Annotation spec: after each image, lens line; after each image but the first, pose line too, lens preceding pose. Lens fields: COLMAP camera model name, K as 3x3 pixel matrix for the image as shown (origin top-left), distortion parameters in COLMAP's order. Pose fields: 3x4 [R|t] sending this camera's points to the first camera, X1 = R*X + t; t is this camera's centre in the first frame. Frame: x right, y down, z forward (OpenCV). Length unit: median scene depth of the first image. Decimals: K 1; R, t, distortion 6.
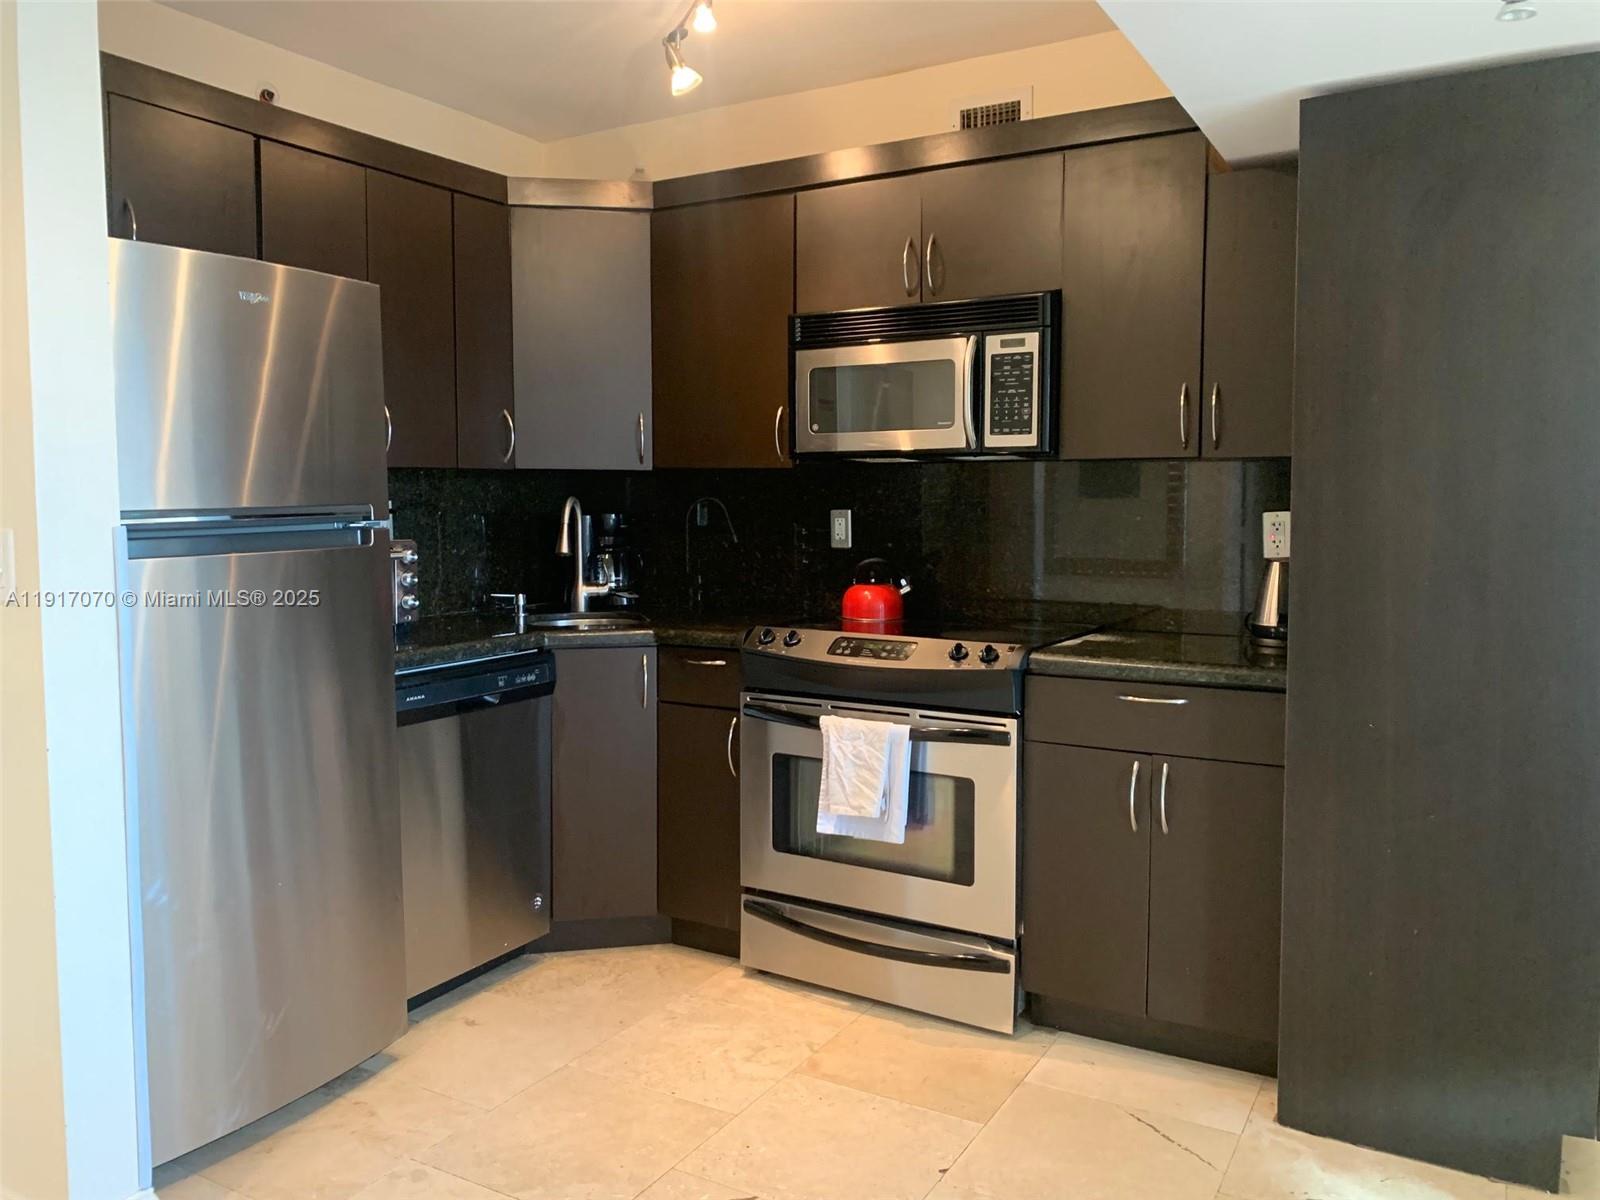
lens RADIAL K [[1212.9, 0, 769.3], [0, 1212.9, 585.5], [0, 0, 1]] dist [0.099181, -0.175082]
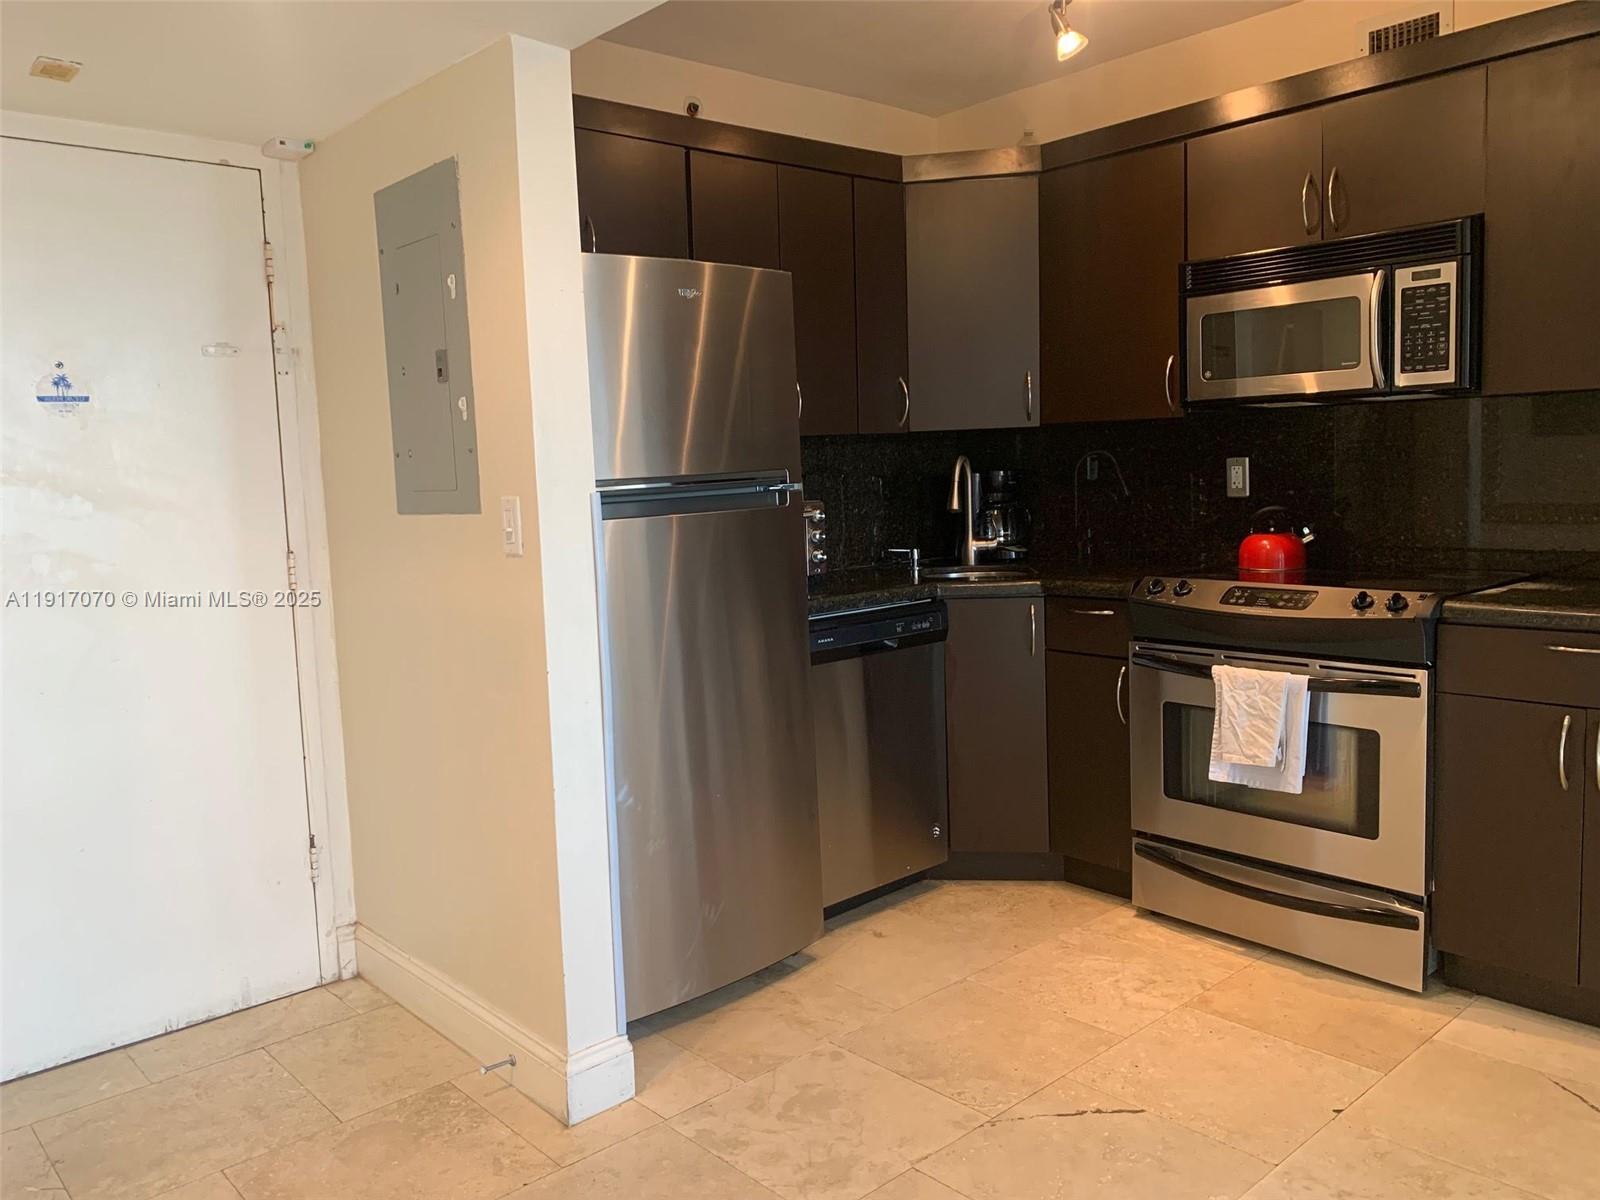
lens RADIAL K [[1212.4, 0, 781.0], [0, 1212.4, 586.7], [0, 0, 1]] dist [0.003944, -0.007076]
pose [[0.950597, -0.005072, -0.310385, 0.014615], [0.015846, 0.999356, 0.032199, 0.004974], [0.310022, -0.035526, 0.950065, -0.057342]]
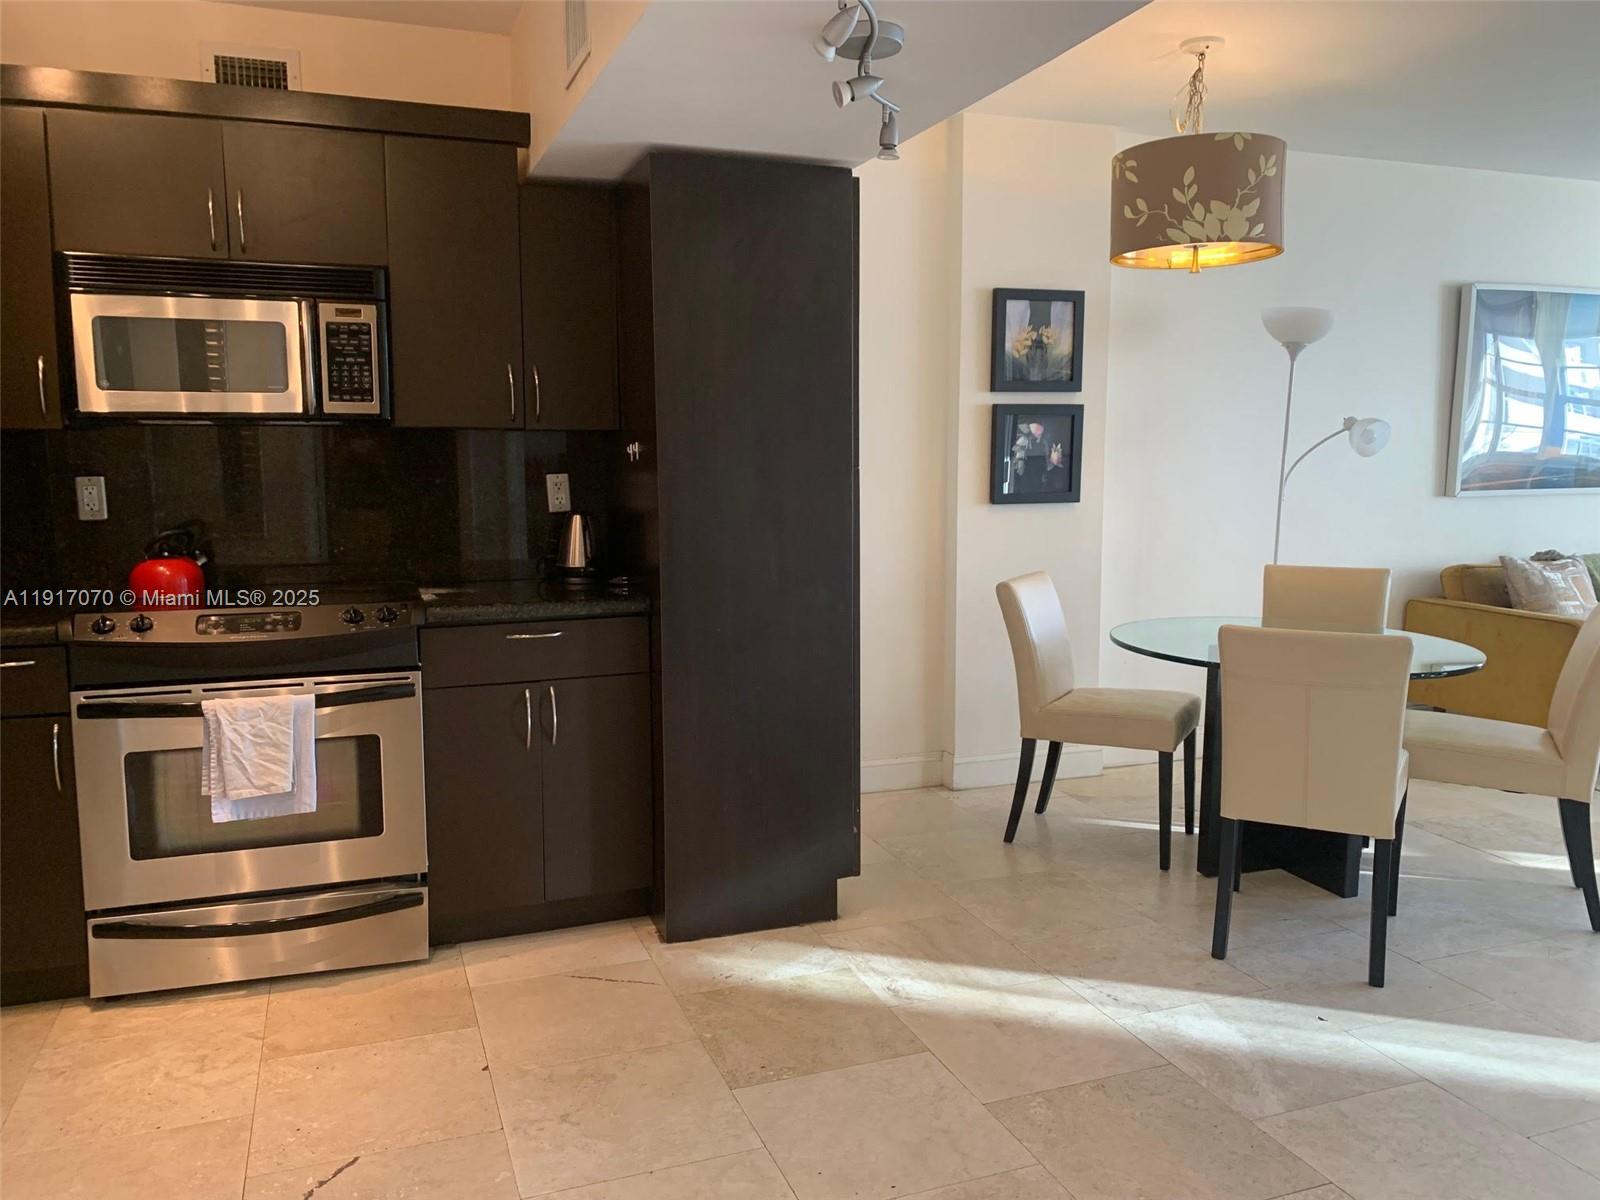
lens RADIAL K [[1218.5, 0, 800.0], [0, 1218.5, 600.0], [0, 0, 1]] dist [-0.003533, -0.003841]
pose [[0.628079, -0.095808, 0.772229, -0.379038], [0.057598, 0.995393, 0.076649, -0.014415], [-0.776015, -0.003663, 0.630704, 0.057255]]
